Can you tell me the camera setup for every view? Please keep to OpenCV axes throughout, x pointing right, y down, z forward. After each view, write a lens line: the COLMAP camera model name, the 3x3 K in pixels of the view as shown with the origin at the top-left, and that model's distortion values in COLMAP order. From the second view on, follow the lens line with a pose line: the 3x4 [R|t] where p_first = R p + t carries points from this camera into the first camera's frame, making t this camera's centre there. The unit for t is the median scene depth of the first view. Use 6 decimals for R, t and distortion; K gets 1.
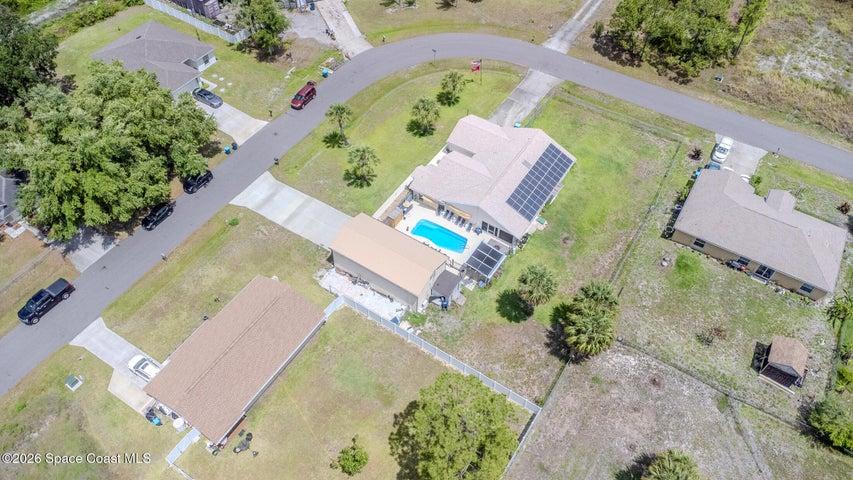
lens RADIAL K [[618.9, 0, 426.5], [0, 618.9, 240.0], [0, 0, 1]] dist [0.033561, -0.042143]
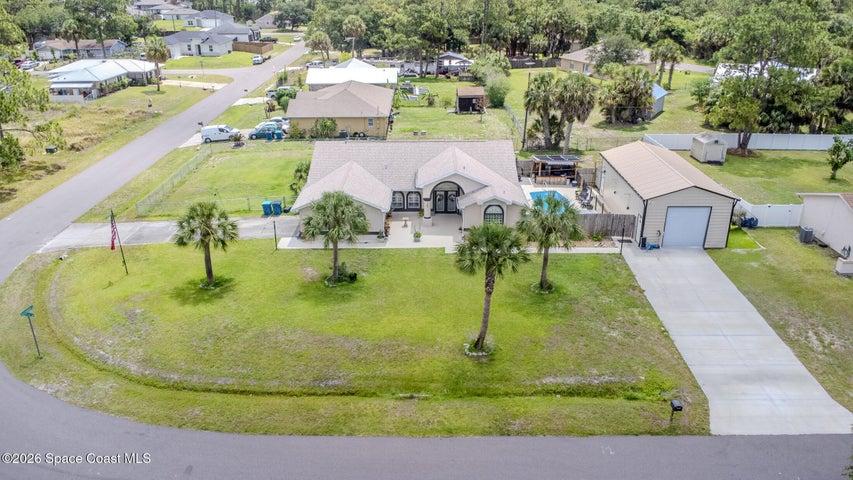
lens RADIAL K [[618.9, 0, 426.5], [0, 618.9, 240.0], [0, 0, 1]] dist [0.033561, -0.042143]
pose [[-0.535566, -0.345181, 0.770727, -0.392347], [0.649102, 0.415558, 0.637164, -0.456121], [-0.540219, 0.841523, 0.001499, 0.995742]]
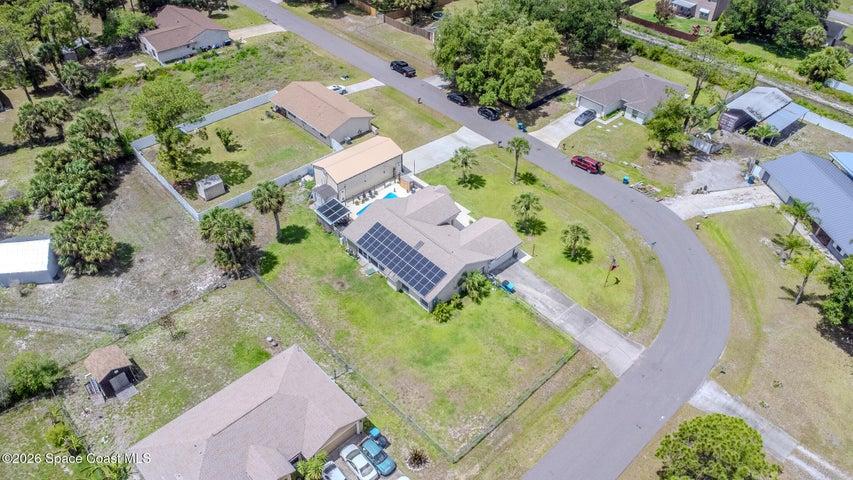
lens RADIAL K [[618.9, 0, 426.5], [0, 618.9, 240.0], [0, 0, 1]] dist [0.033561, -0.042143]
pose [[-0.255101, 0.611179, -0.749255, 0.809495], [-0.761236, 0.350844, 0.545370, -0.609501], [0.596190, 0.709484, 0.375751, 0.597305]]
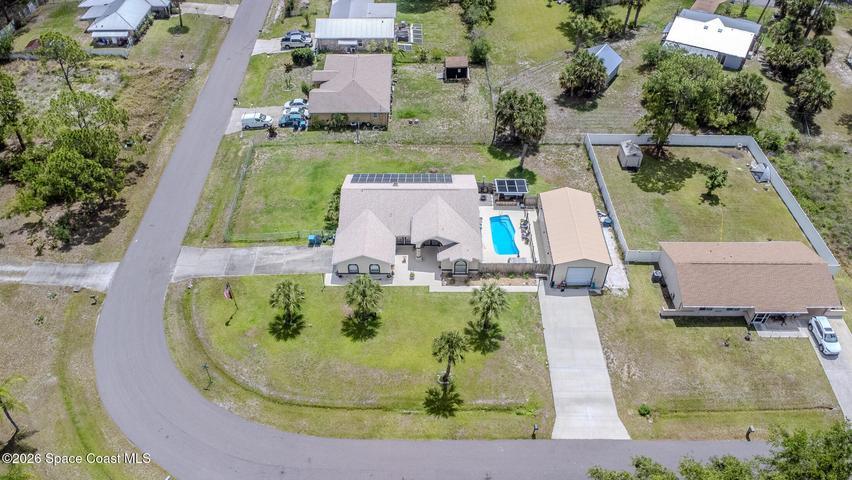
lens RADIAL K [[618.2, 0, 426.0], [0, 618.2, 240.0], [0, 0, 1]] dist [0.033561, -0.042143]
pose [[-0.538795, -0.596988, 0.594395, -0.457992], [0.642467, 0.165204, 0.748294, -0.747394], [-0.544919, 0.785056, 0.294534, 0.704063]]
